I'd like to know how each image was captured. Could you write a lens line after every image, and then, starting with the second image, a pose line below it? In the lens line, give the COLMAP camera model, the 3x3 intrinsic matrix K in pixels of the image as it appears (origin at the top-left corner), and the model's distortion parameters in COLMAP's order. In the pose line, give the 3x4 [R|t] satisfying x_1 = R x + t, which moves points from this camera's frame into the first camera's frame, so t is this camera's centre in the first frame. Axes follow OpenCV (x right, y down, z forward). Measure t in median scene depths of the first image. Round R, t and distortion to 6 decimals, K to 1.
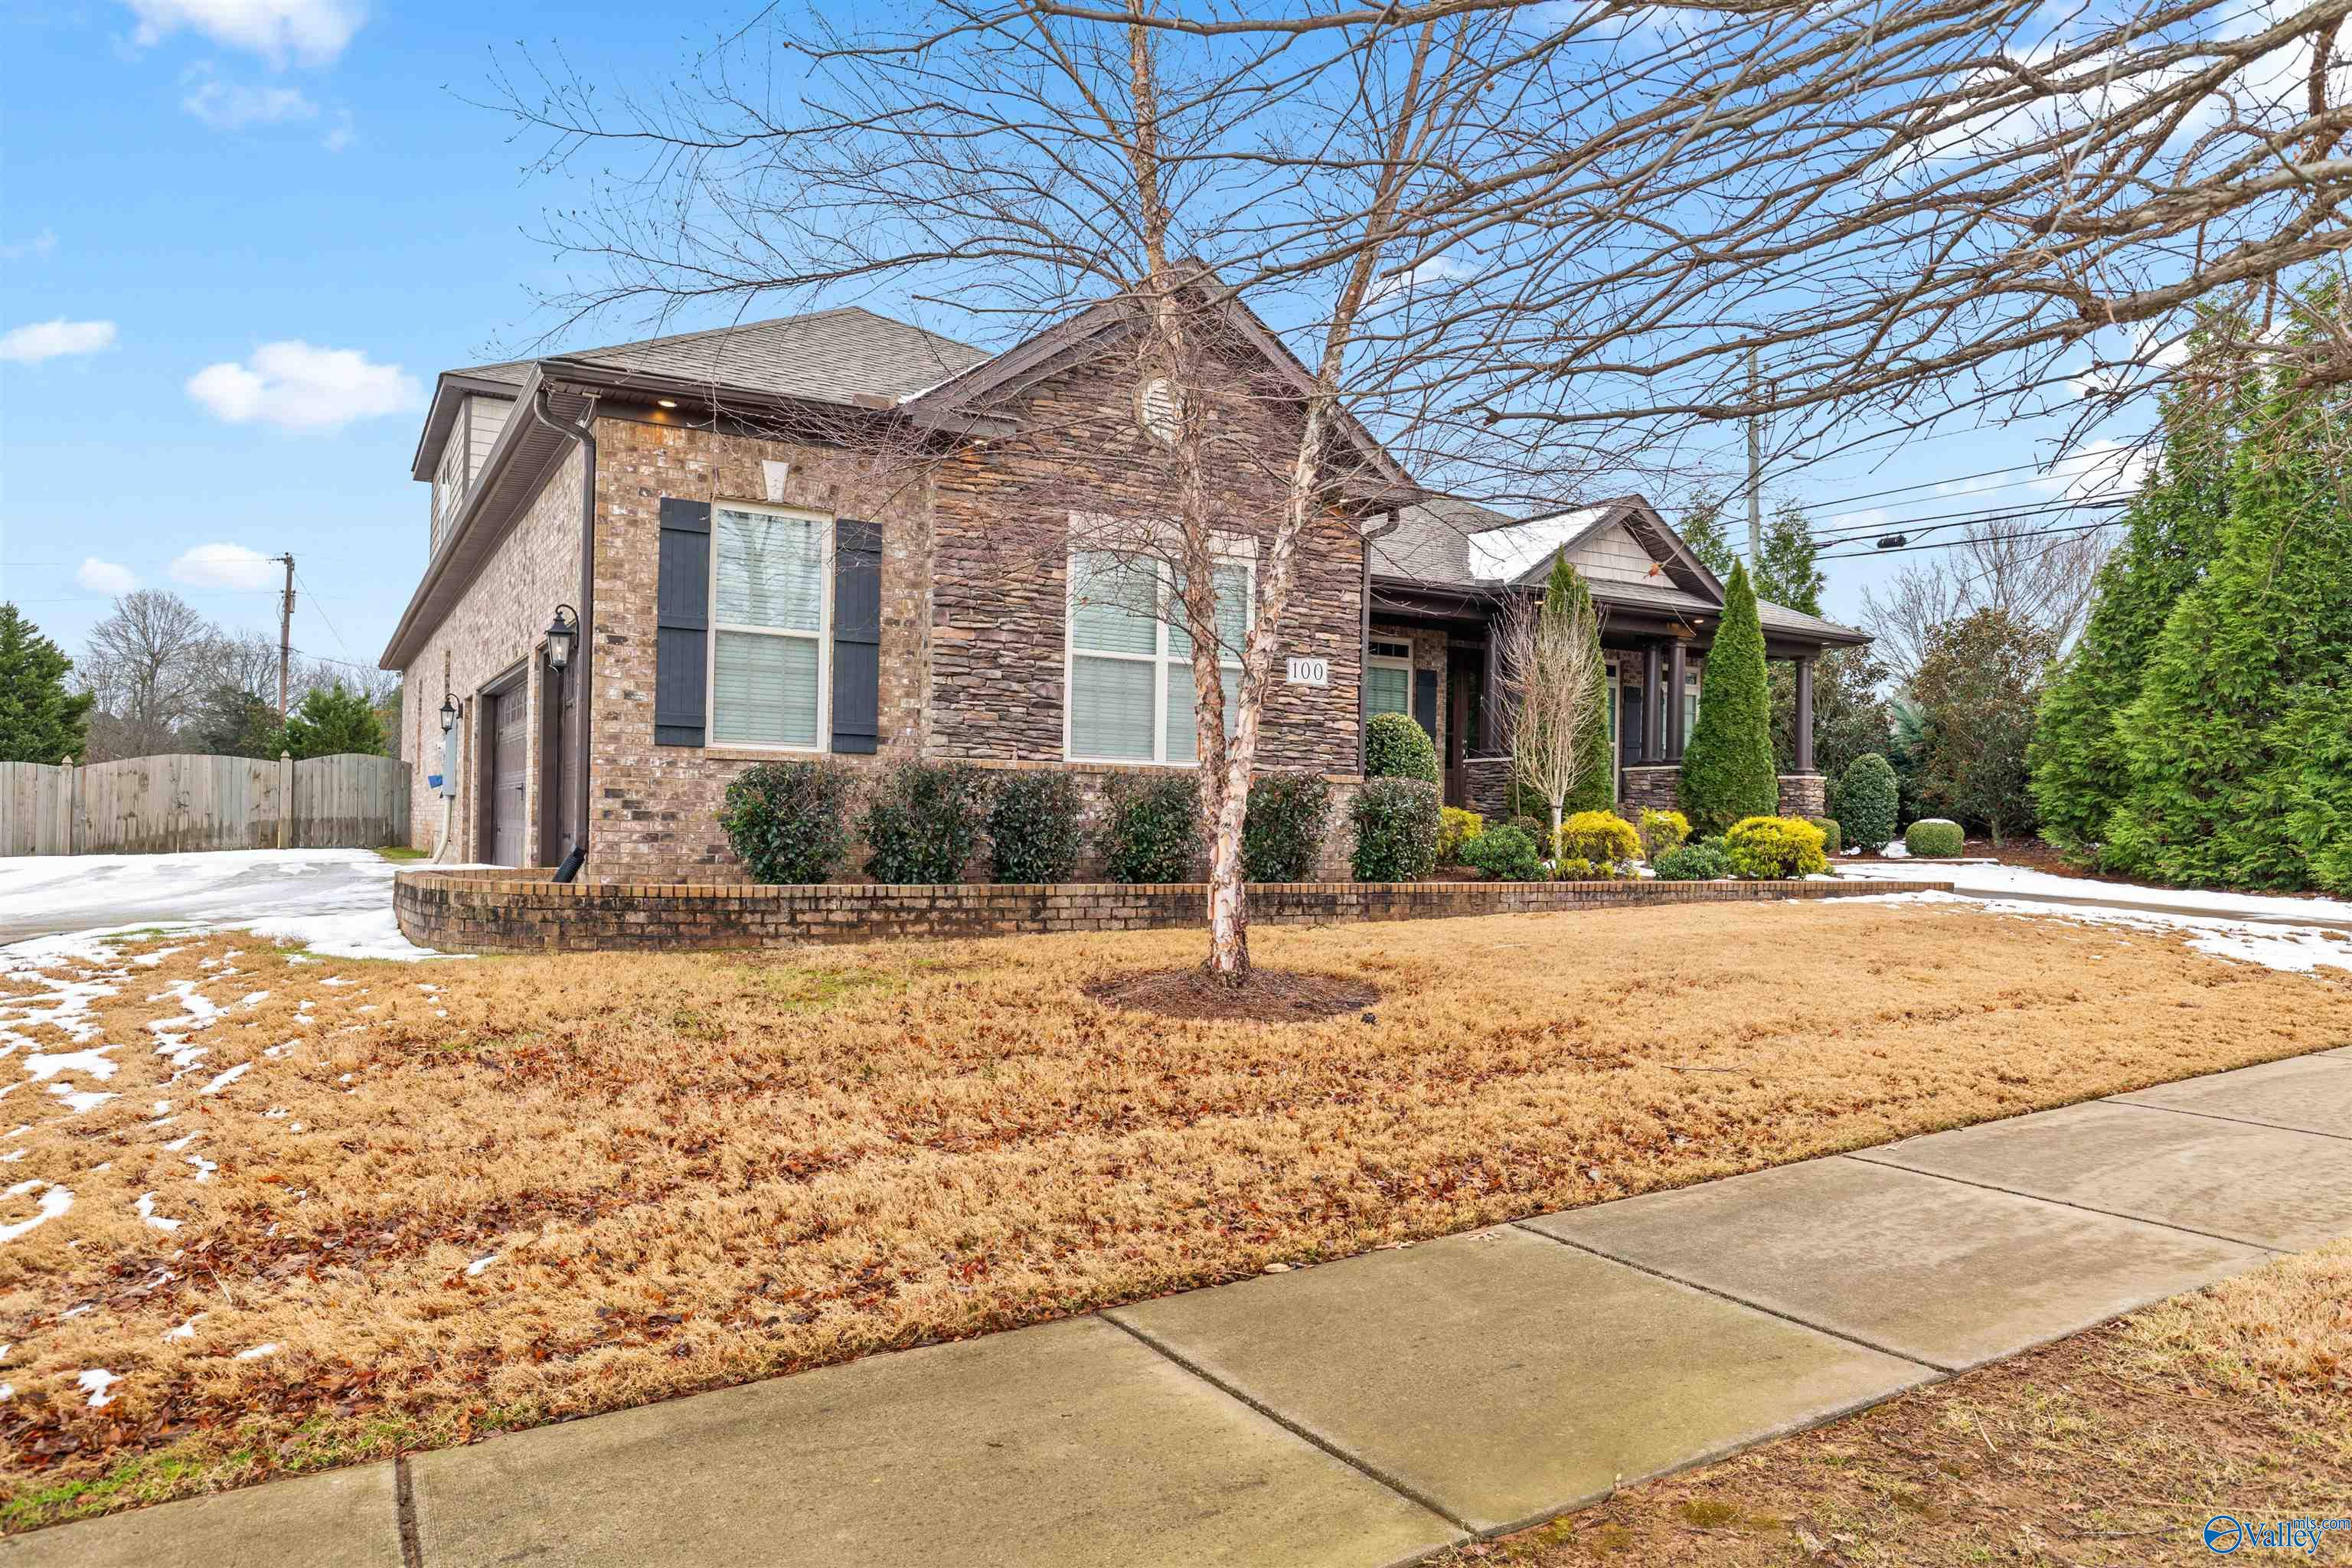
lens RADIAL K [[1497.6, 0, 1176.0], [0, 1497.6, 784.0], [0, 0, 1]] dist [-0.000951, -0.000246]
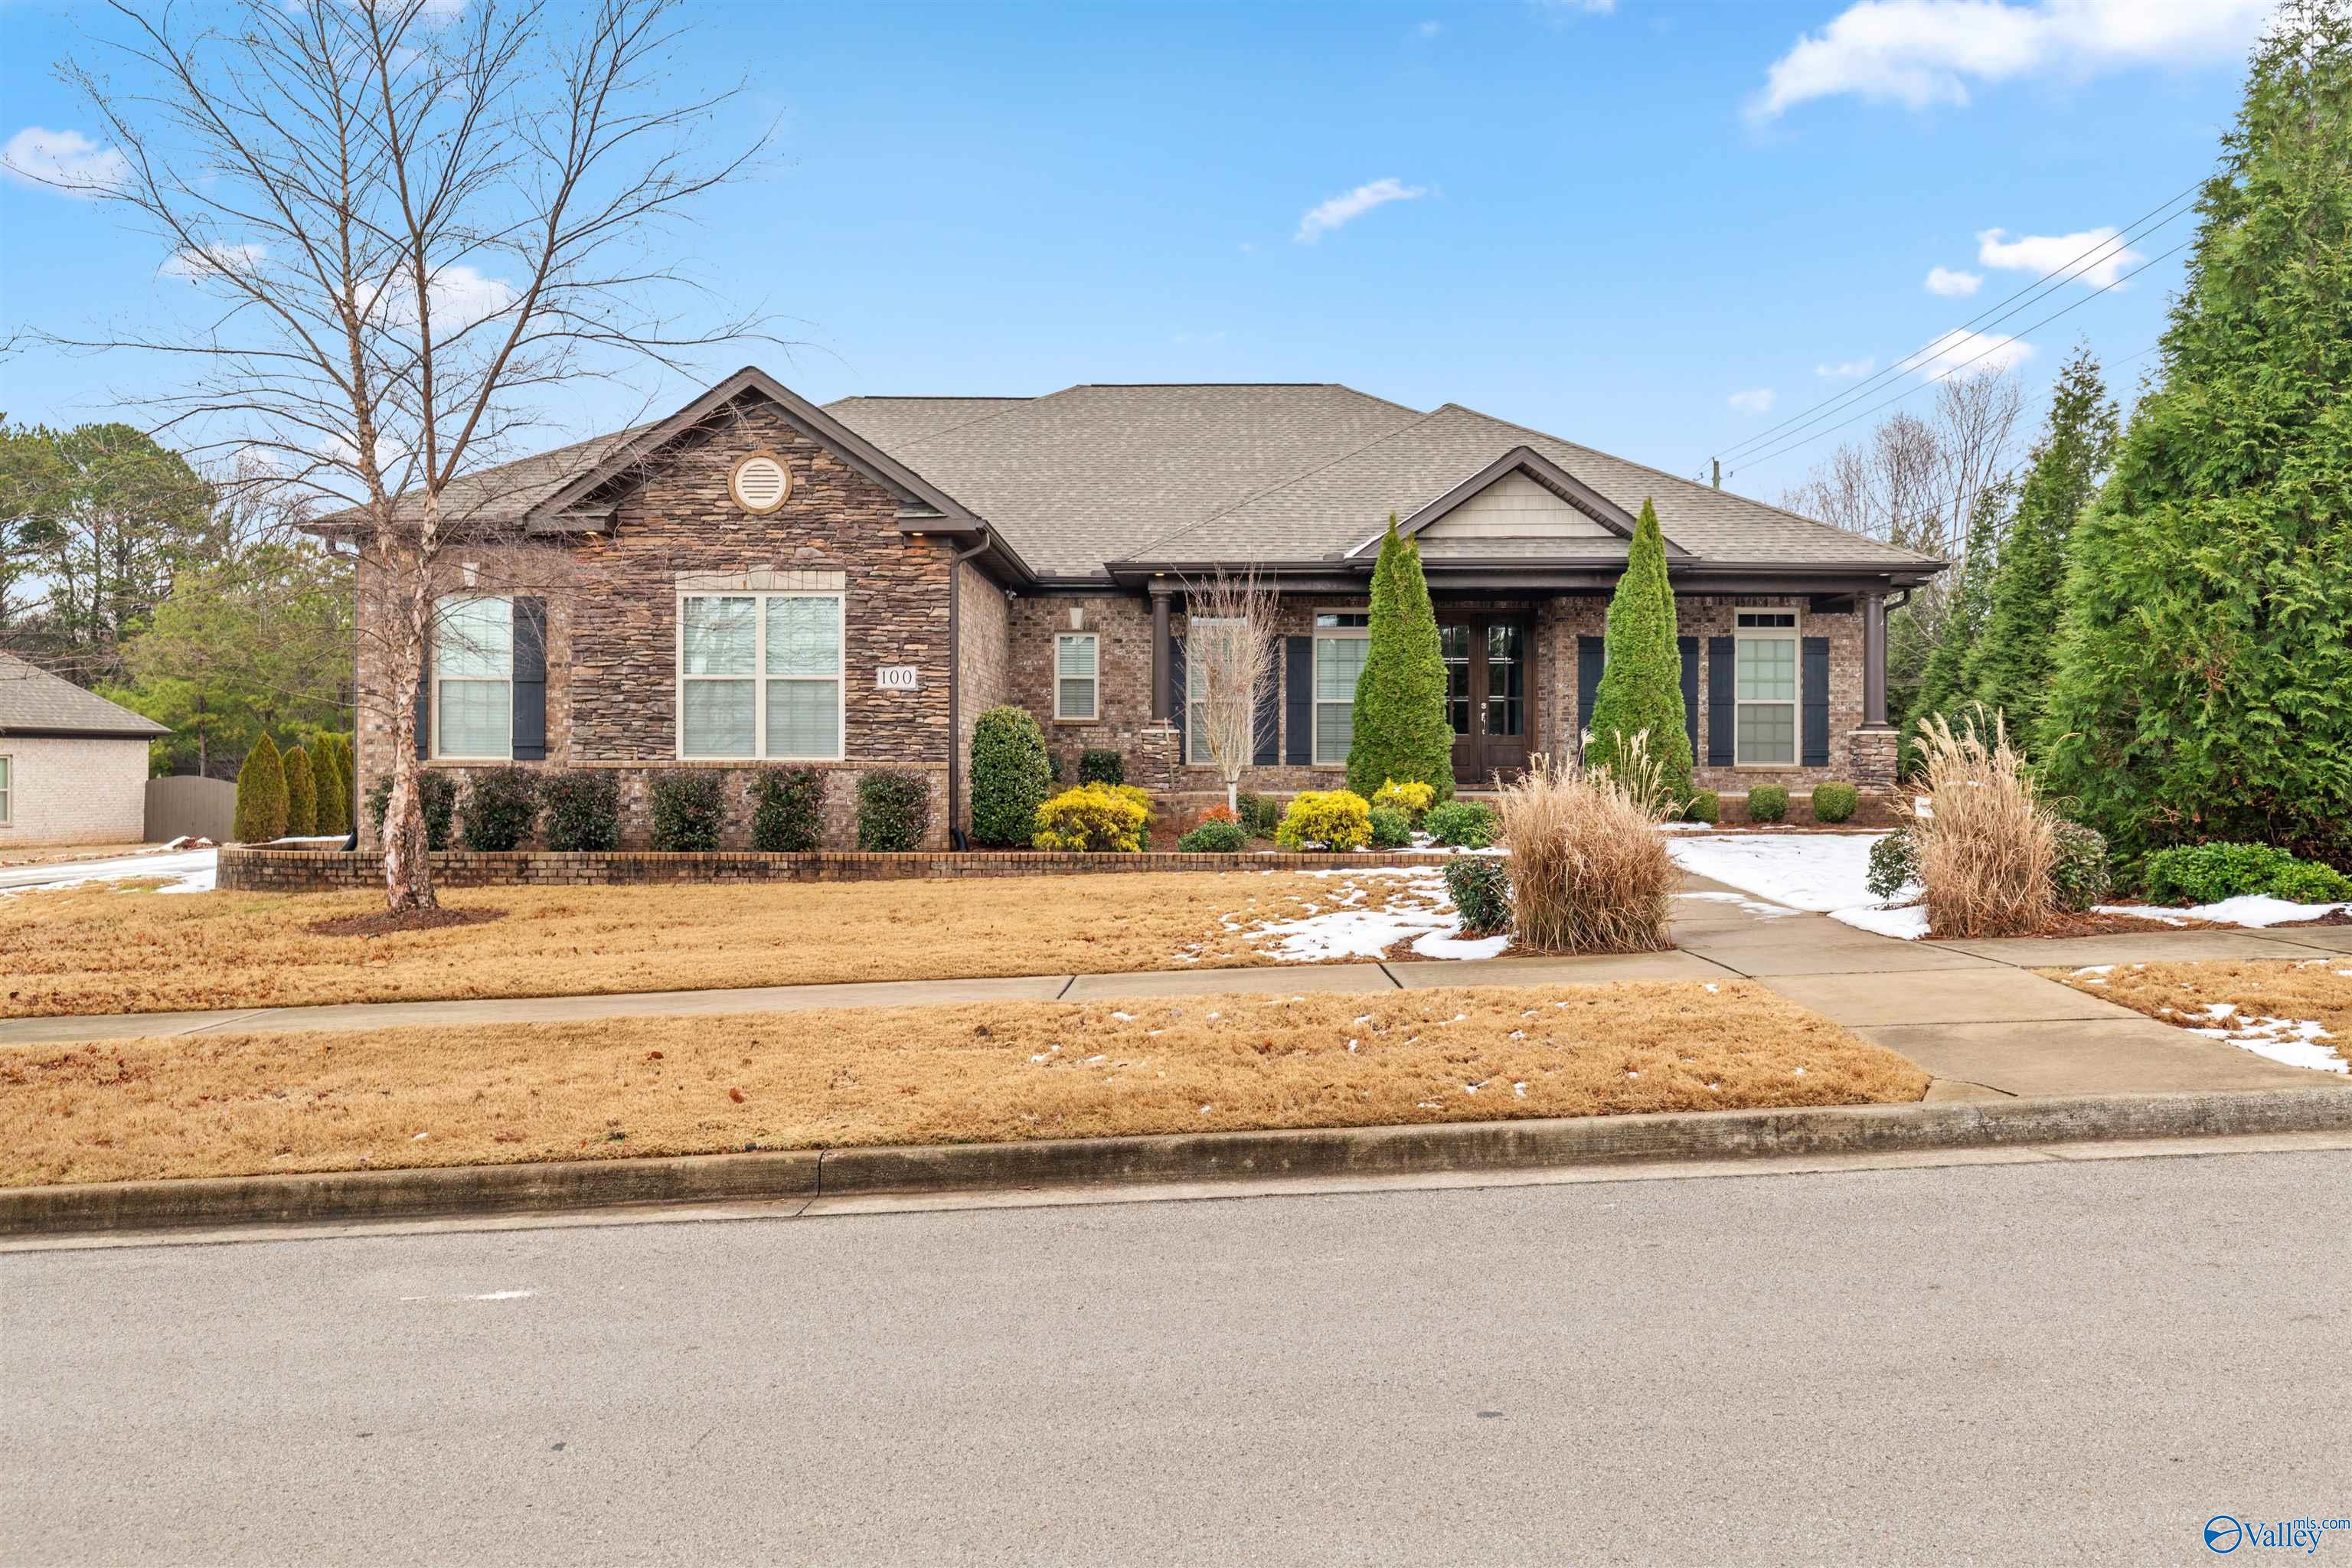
lens RADIAL K [[1770.2, 0, 1176.0], [0, 1770.2, 784.0], [0, 0, 1]] dist [0.004136, -0.001081]
pose [[0.858201, -0.013386, -0.513140, 1.163550], [0.029215, 0.999313, 0.022791, -0.017566], [0.512482, -0.034551, 0.858002, -0.130907]]
